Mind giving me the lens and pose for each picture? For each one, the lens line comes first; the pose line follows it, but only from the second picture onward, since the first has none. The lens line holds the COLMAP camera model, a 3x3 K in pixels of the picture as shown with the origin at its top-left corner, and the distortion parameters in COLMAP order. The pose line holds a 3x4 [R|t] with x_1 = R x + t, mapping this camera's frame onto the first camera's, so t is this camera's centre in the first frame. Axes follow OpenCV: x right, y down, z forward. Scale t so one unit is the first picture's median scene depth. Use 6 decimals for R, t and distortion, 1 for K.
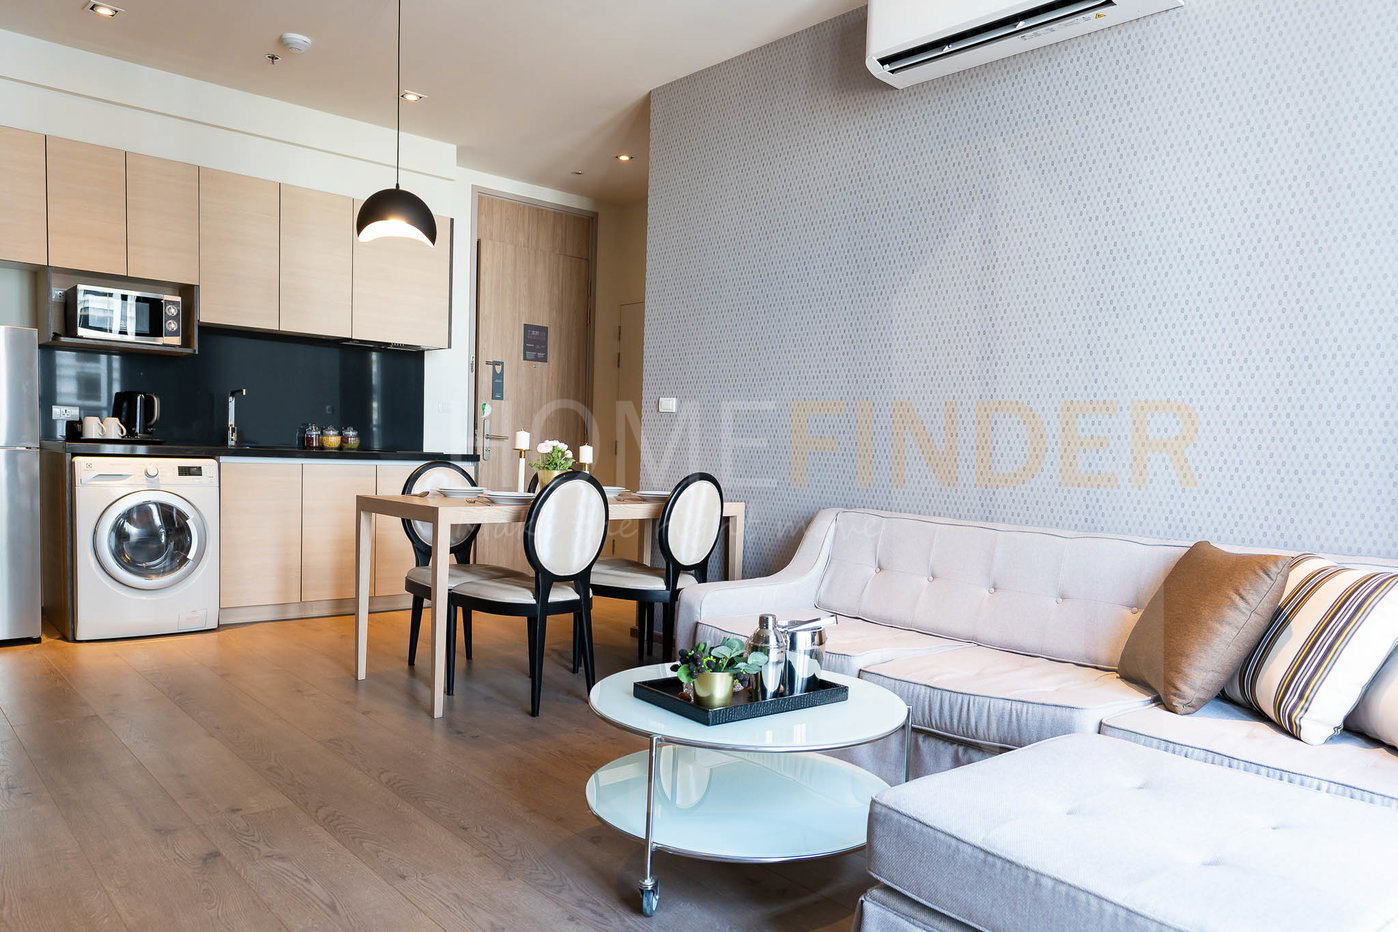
lens RADIAL K [[968.8, 0, 698.5], [0, 968.8, 547.6], [0, 0, 1]] dist [-0.003598, -0.000875]
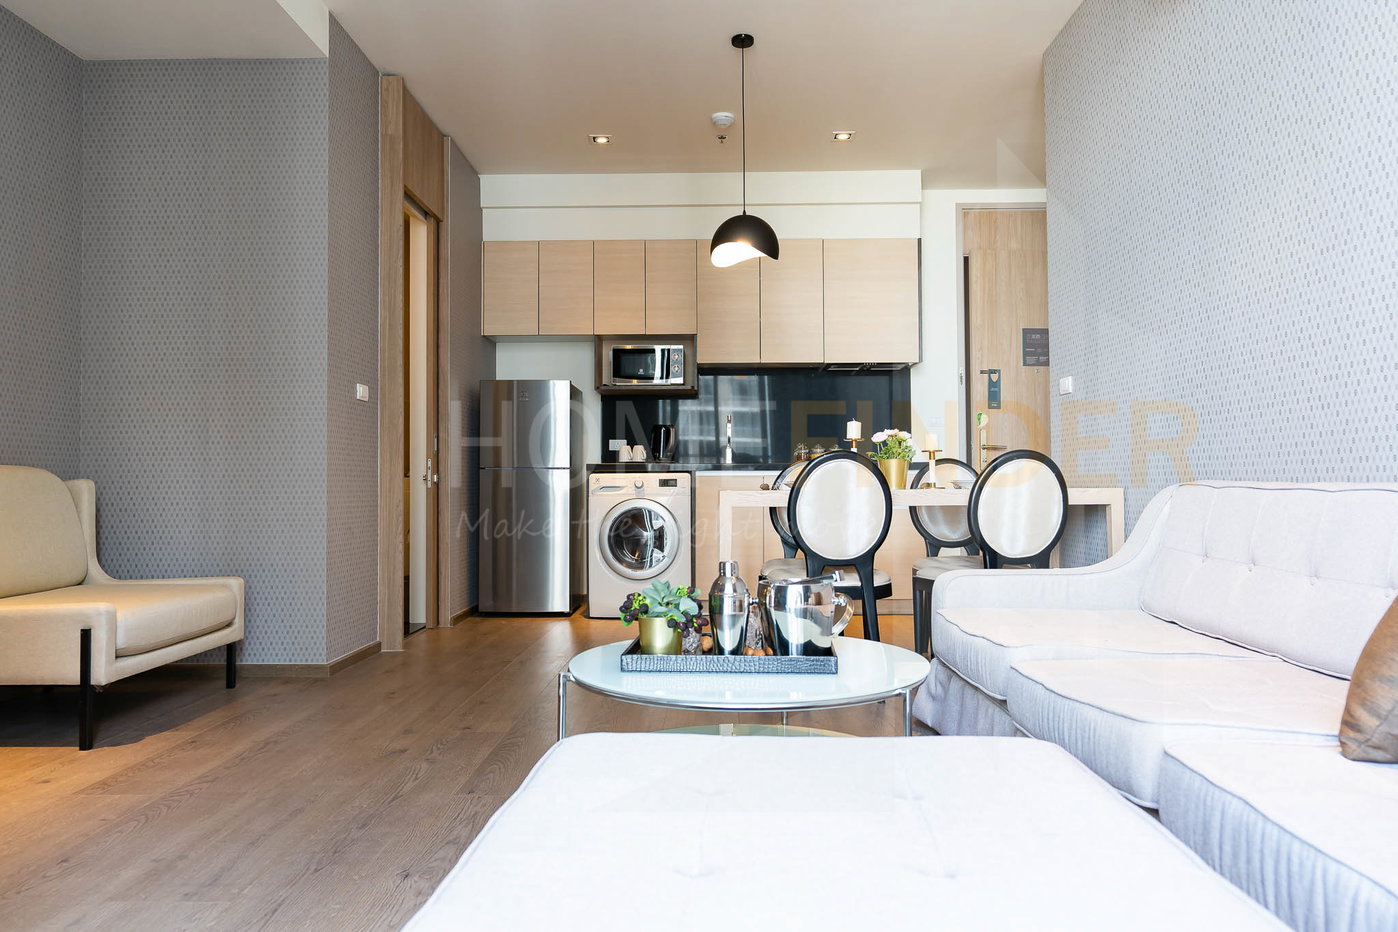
lens RADIAL K [[950.2, 0, 699.0], [0, 950.2, 466.0], [0, 0, 1]] dist [0.004227, 0.001879]
pose [[0.731476, -0.056708, -0.679505, 0.354485], [-0.035774, 0.991972, -0.121294, 0.048993], [0.680929, 0.113032, 0.723574, 0.184758]]
